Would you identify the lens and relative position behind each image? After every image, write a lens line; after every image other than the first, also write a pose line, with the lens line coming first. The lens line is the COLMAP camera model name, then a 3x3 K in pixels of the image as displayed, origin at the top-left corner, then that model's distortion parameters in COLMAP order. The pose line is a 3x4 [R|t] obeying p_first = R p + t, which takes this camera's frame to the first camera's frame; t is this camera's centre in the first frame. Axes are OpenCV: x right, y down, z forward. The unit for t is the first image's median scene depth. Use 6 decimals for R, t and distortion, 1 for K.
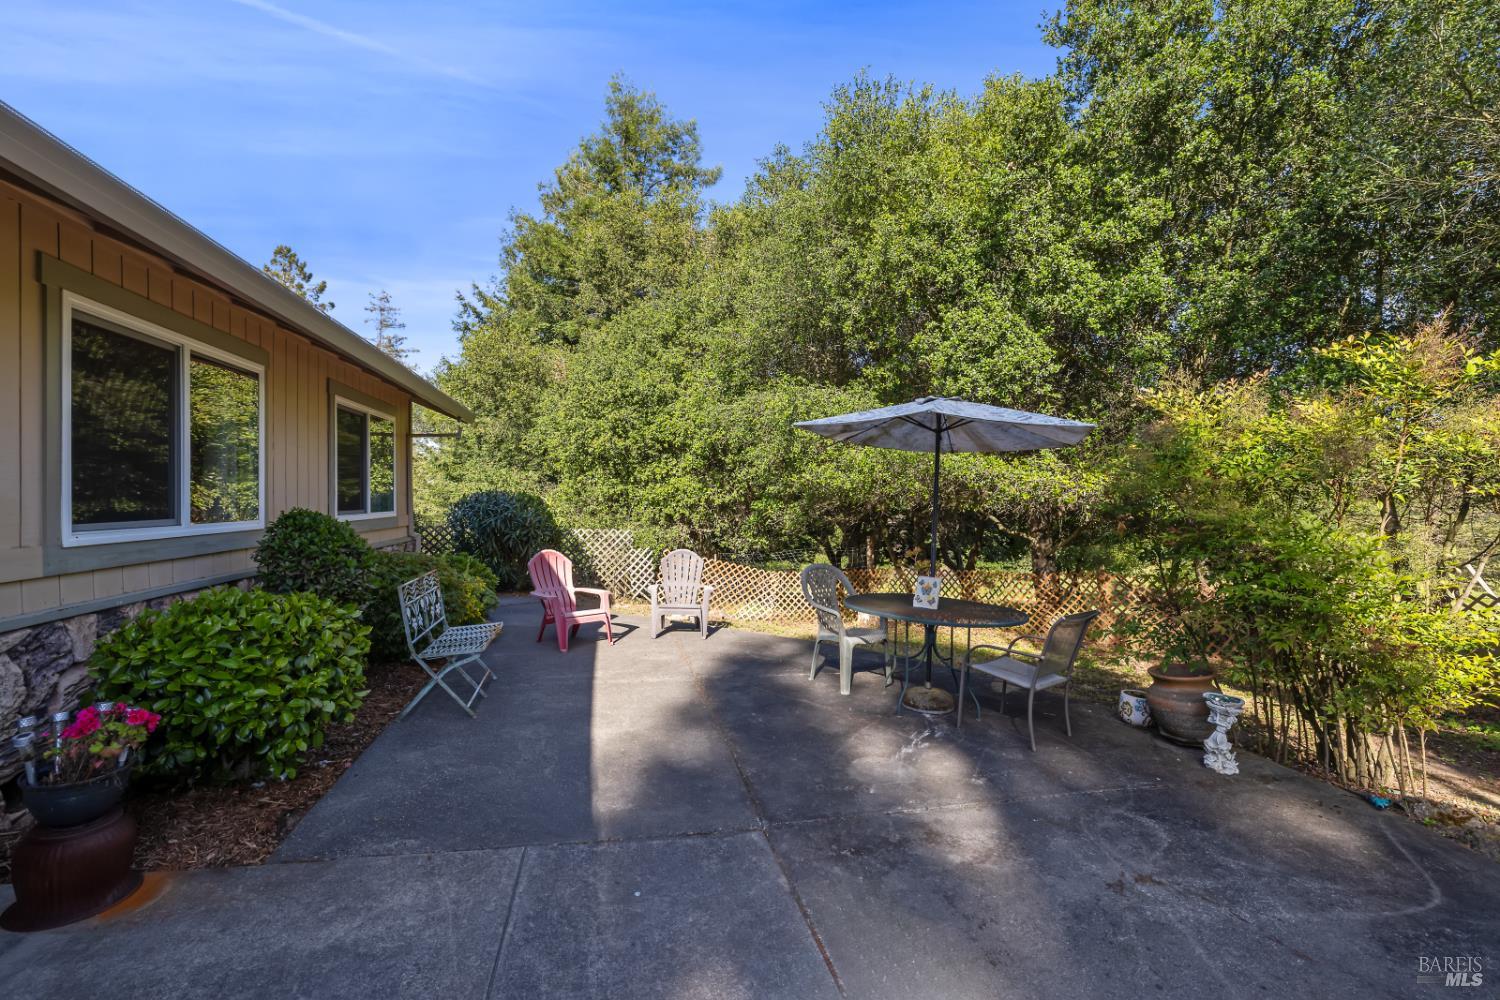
lens RADIAL K [[641.2, 0, 746.1], [0, 641.2, 499.8], [0, 0, 1]] dist [0.000141, 0.001541]
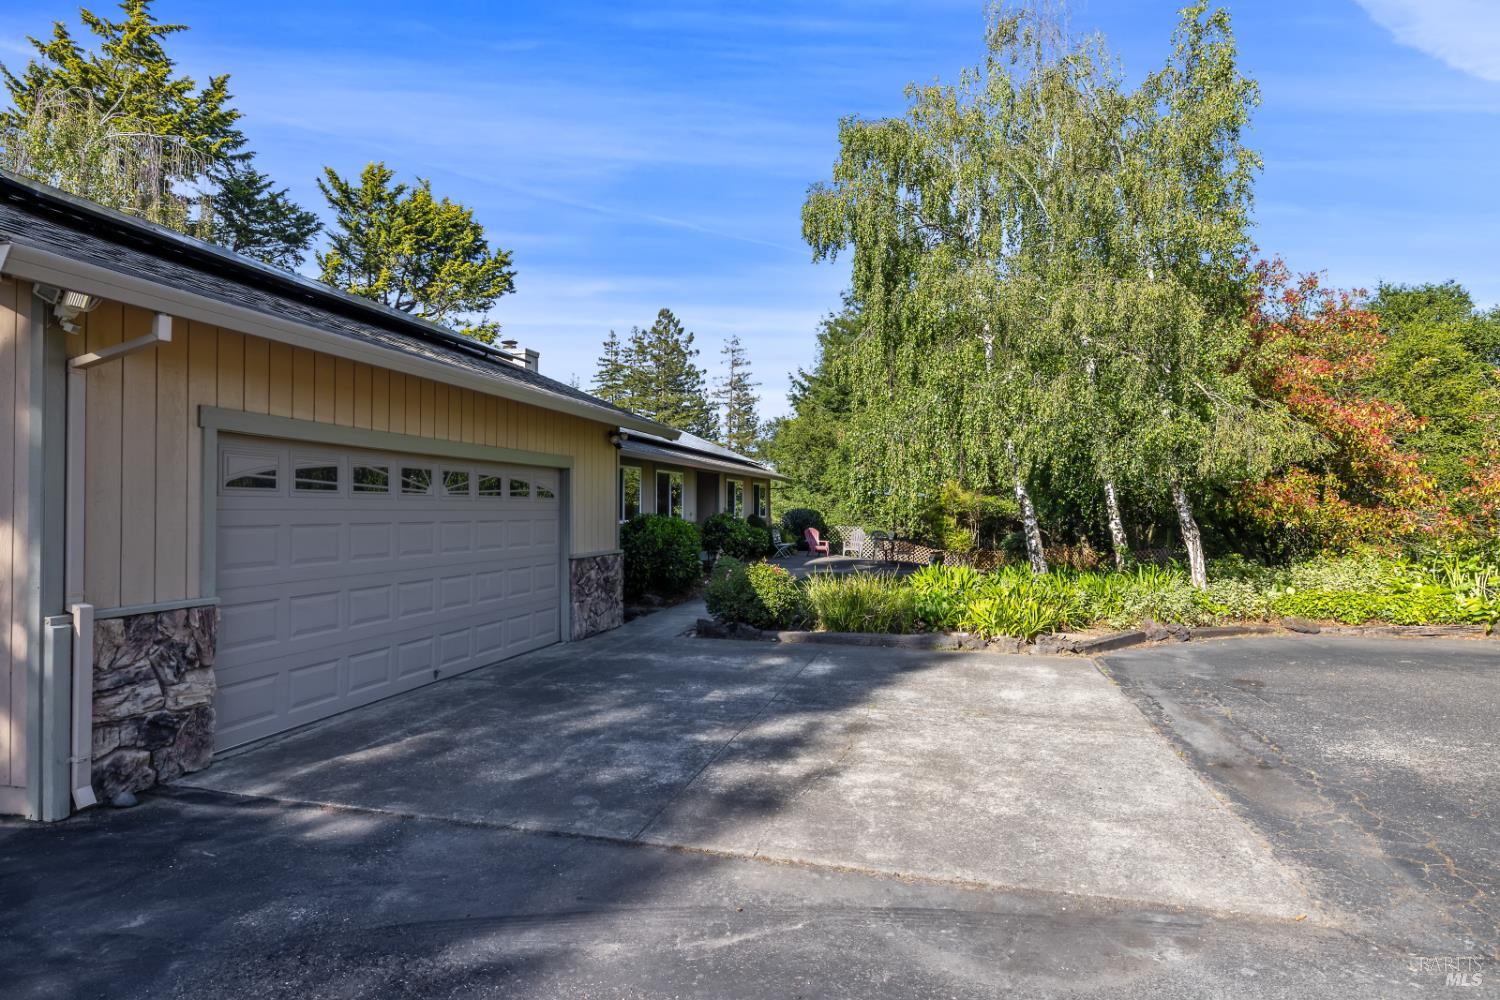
lens RADIAL K [[792.6, 0, 763.7], [0, 792.6, 499.5], [0, 0, 1]] dist [-0.004726, 0.000779]
pose [[0.895216, -0.005644, -0.445596, 0.514301], [-0.002412, 0.999844, -0.017510, 0.003490], [0.445626, 0.016750, 0.895063, -1.090717]]
